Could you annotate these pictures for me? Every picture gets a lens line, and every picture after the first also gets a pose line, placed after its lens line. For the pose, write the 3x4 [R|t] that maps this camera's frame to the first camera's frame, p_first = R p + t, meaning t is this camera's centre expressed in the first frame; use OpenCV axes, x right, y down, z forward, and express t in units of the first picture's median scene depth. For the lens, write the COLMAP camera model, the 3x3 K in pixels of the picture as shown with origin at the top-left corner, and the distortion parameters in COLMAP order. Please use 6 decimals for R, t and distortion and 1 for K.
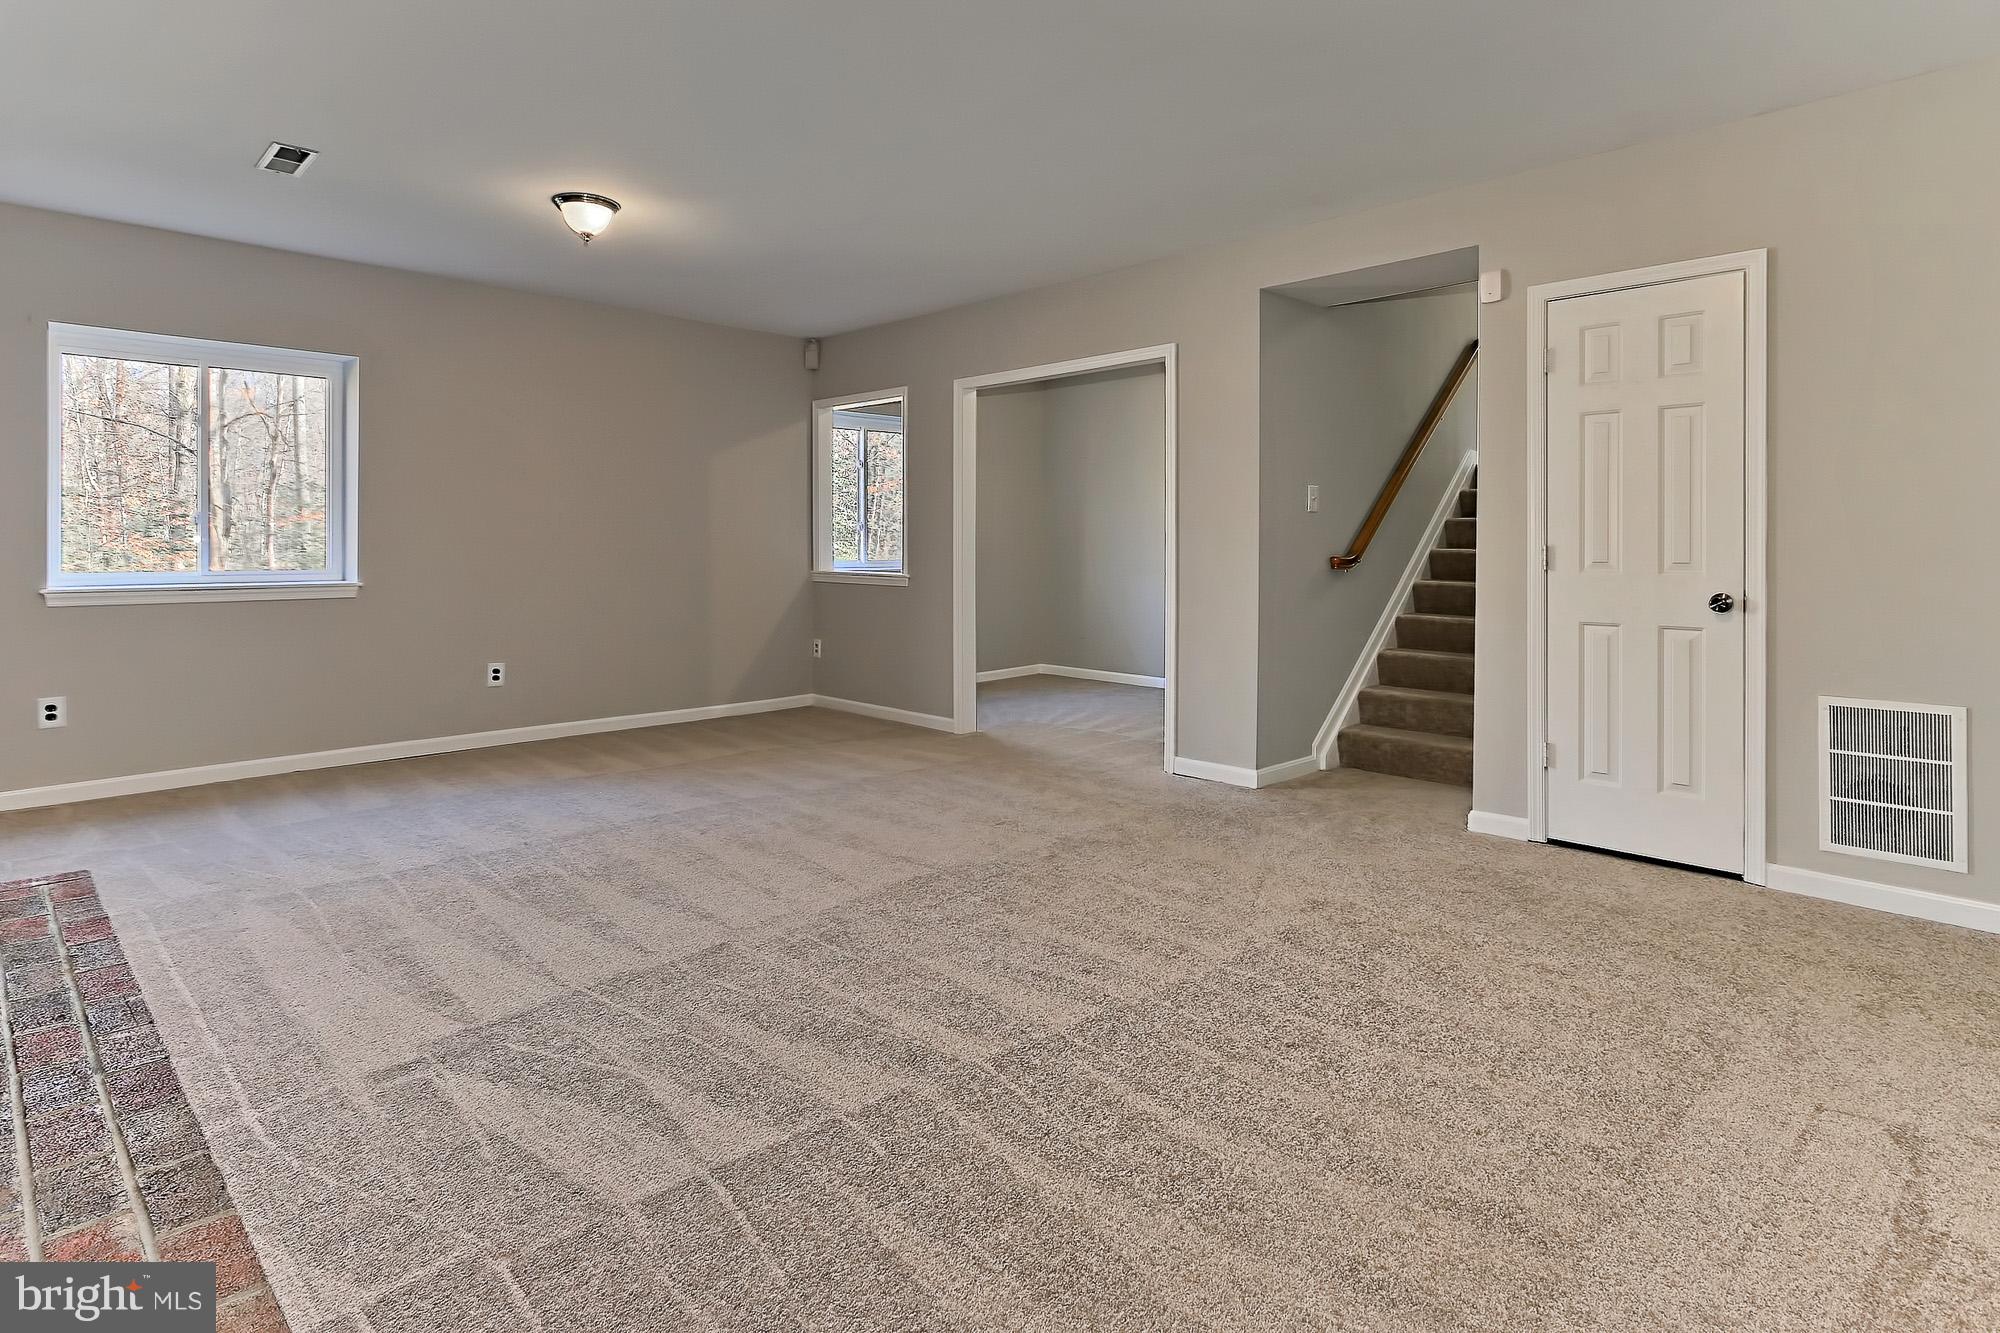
lens RADIAL K [[989.4, 0, 1000.0], [0, 989.4, 666.5], [0, 0, 1]] dist [0.000041, -0.000009]
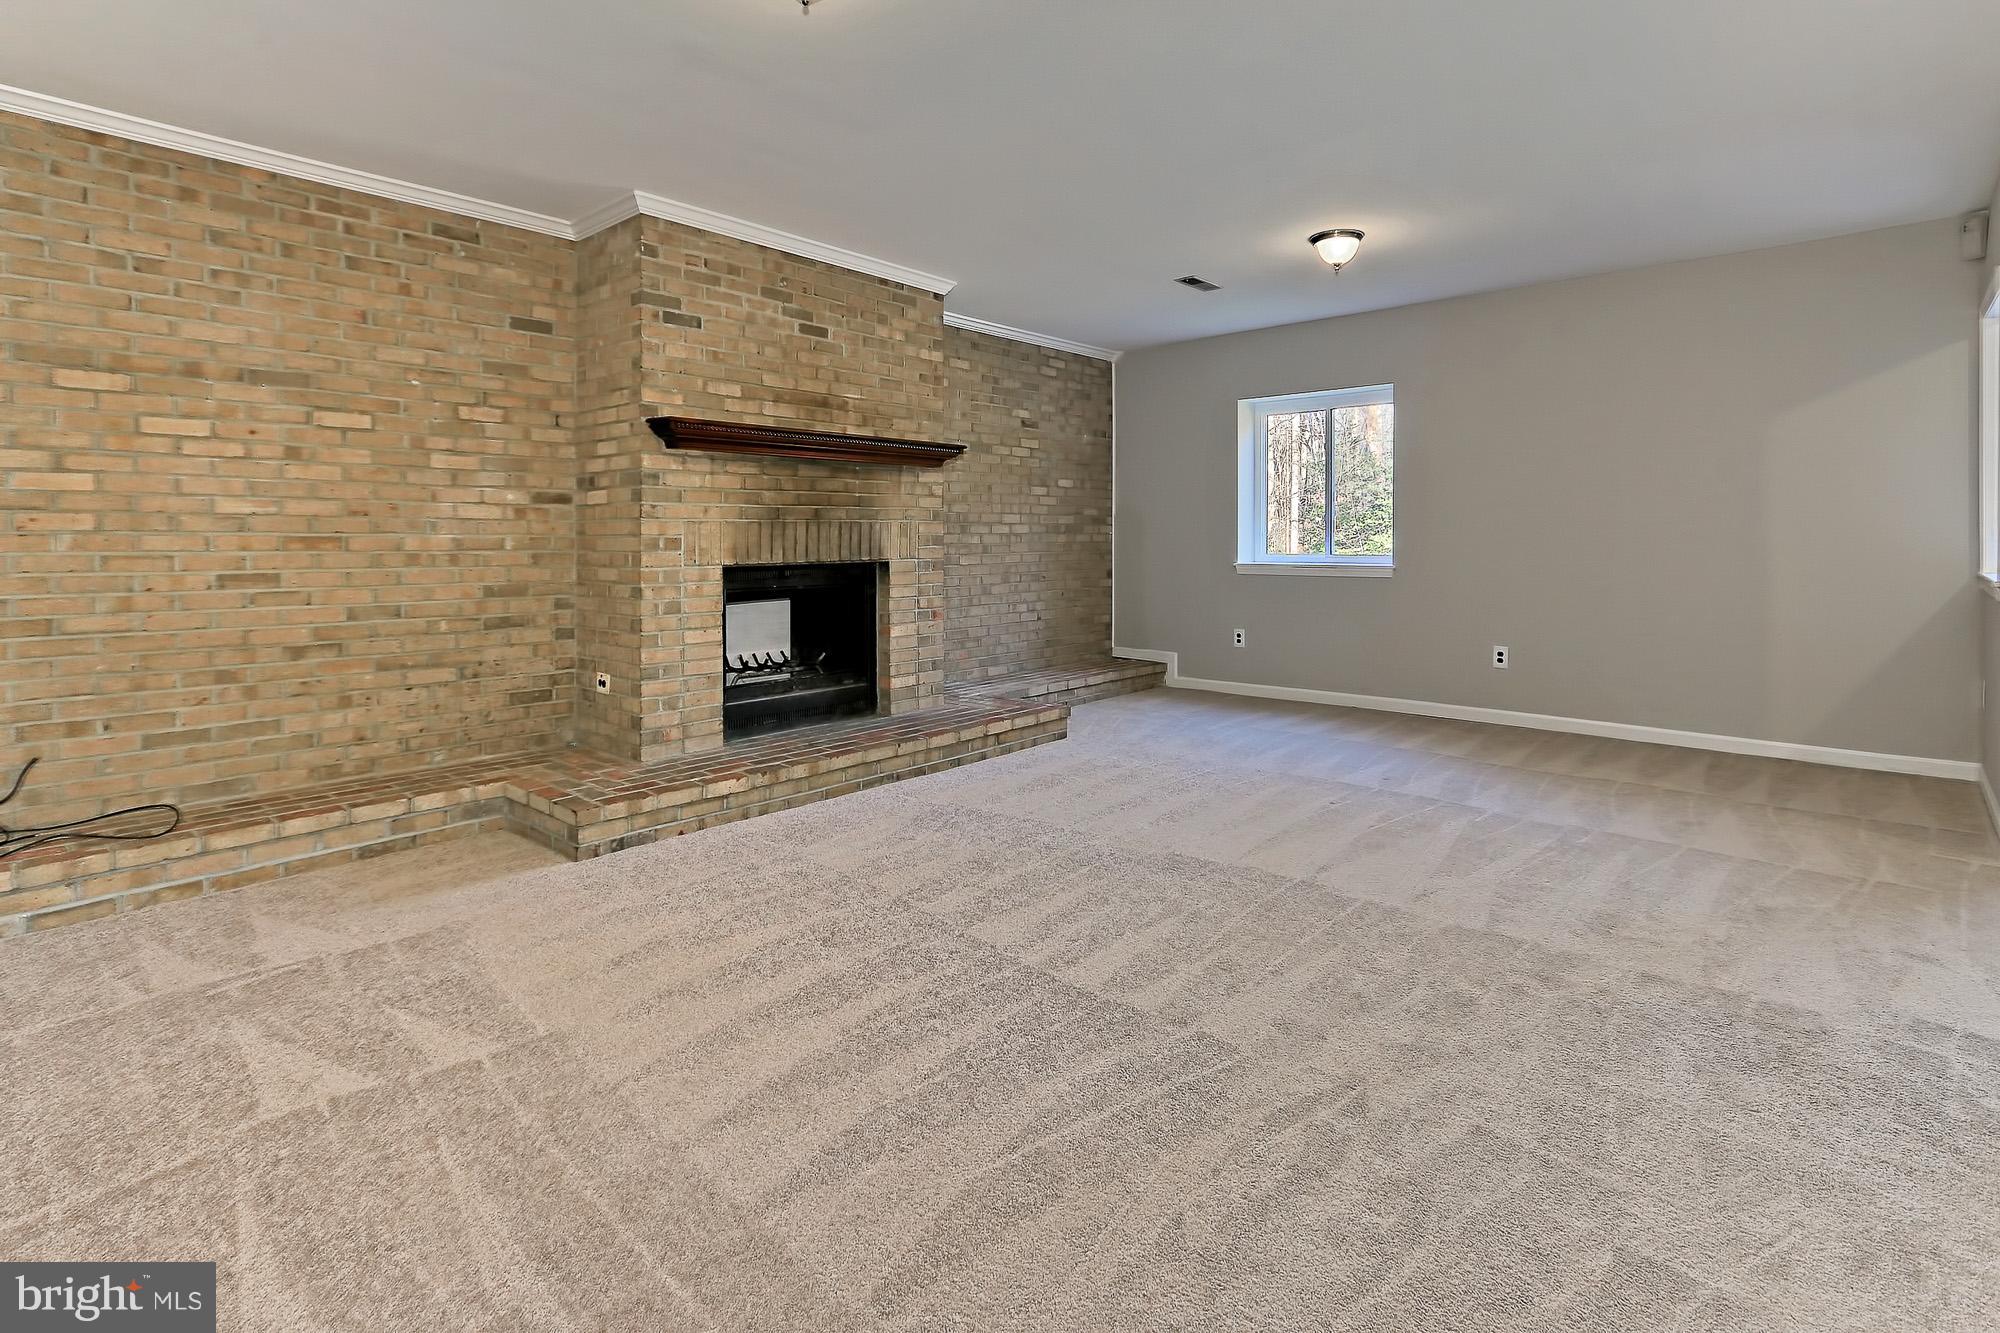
lens RADIAL K [[989.4, 0, 1000.0], [0, 989.4, 666.5], [0, 0, 1]] dist [0.000041, -0.000009]
pose [[0.038168, 0.133990, -0.990247, 0.655968], [-0.112358, 0.985261, 0.128985, -0.073927], [0.992934, 0.106339, 0.052661, 0.524903]]
